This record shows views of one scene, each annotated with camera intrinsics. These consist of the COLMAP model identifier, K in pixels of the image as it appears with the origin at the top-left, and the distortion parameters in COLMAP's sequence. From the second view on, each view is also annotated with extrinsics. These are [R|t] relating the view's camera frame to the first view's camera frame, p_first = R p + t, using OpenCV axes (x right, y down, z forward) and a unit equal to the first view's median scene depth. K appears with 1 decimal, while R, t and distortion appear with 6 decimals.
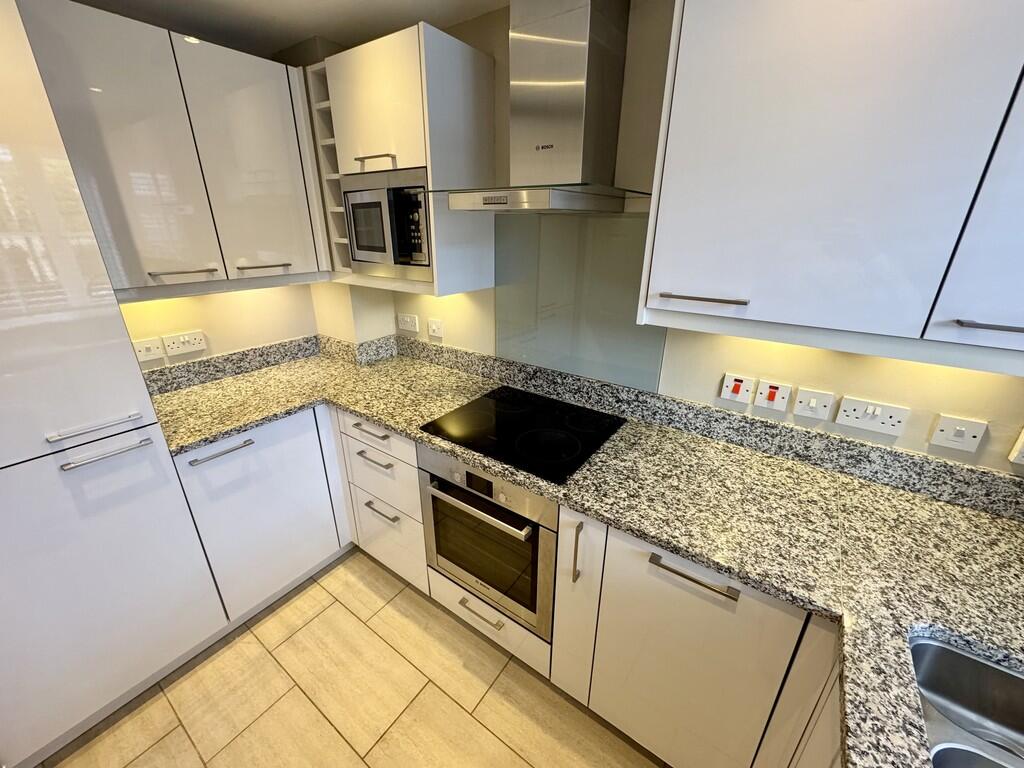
lens RADIAL K [[407.6, 0, 512.0], [0, 407.6, 384.0], [0, 0, 1]] dist [0.000148, 0.000198]
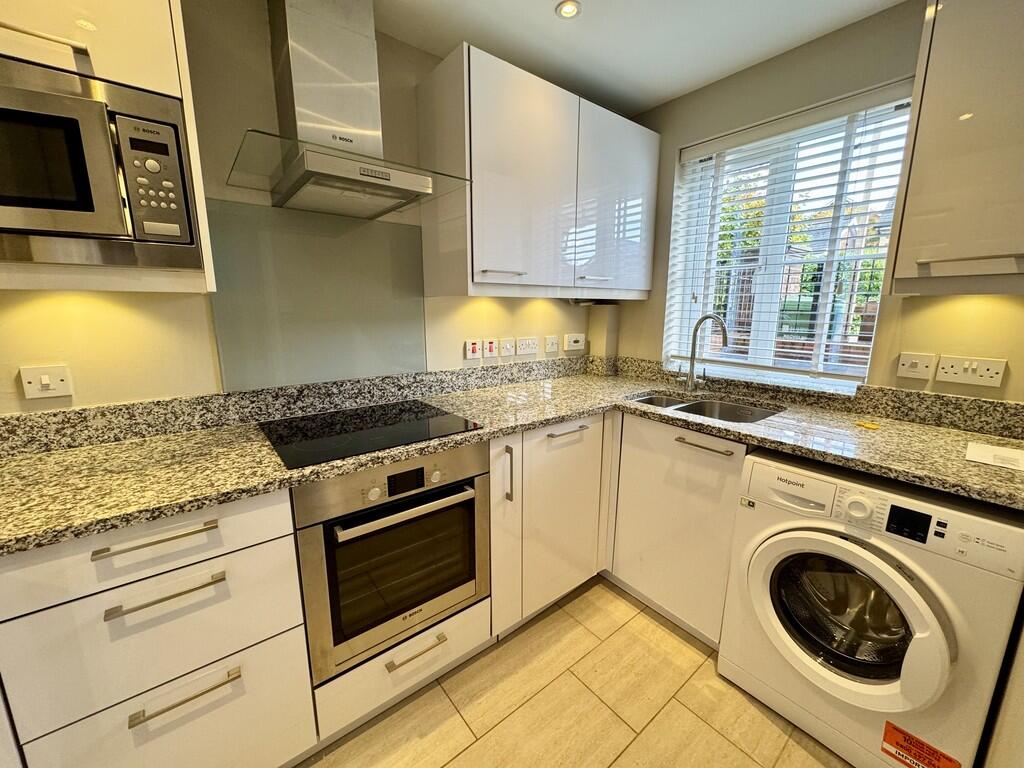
lens RADIAL K [[407.6, 0, 512.0], [0, 407.6, 384.0], [0, 0, 1]] dist [0.000148, 0.000198]
pose [[0.279983, -0.186529, 0.941709, -0.726345], [0.351573, 0.932717, 0.080221, 0.051299], [-0.893312, 0.308619, 0.326724, 0.392311]]
